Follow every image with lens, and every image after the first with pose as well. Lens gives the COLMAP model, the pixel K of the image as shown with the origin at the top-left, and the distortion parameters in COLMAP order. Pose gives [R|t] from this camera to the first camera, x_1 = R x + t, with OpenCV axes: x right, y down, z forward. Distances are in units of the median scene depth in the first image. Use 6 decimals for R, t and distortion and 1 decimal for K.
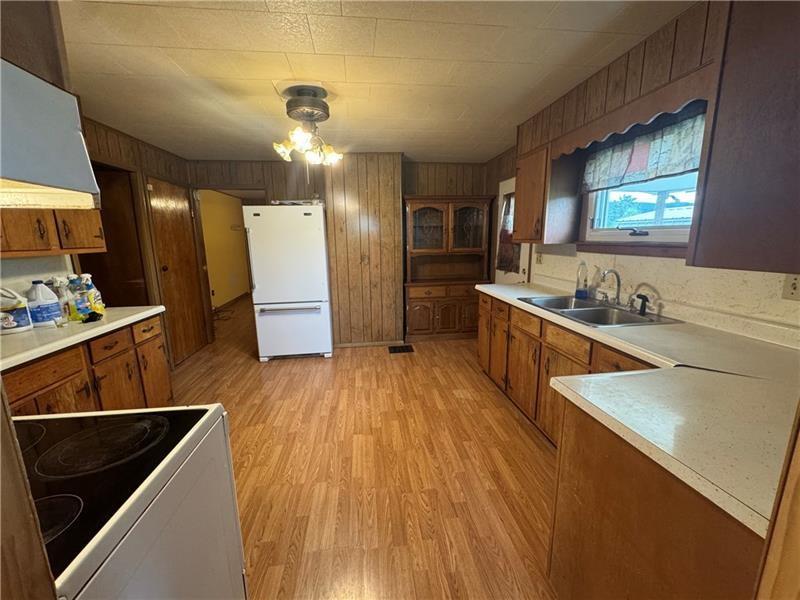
lens RADIAL K [[315.6, 0, 400.0], [0, 315.6, 300.0], [0, 0, 1]] dist [-0.002684, 0.000029]
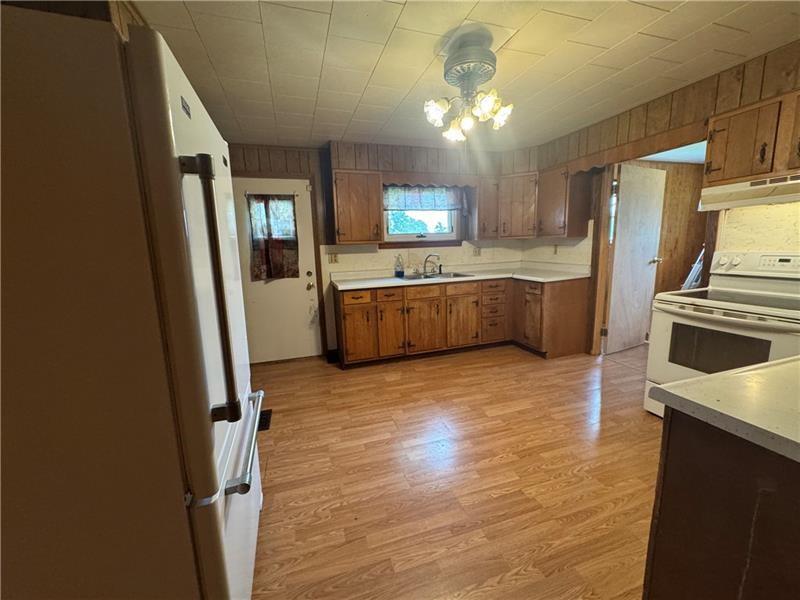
lens RADIAL K [[315.6, 0, 400.0], [0, 315.6, 300.0], [0, 0, 1]] dist [-0.002684, 0.000029]
pose [[-0.180412, -0.147650, 0.972446, -0.948179], [0.224492, 0.956392, 0.186861, -0.183055], [-0.957630, 0.252018, -0.139398, 1.196778]]
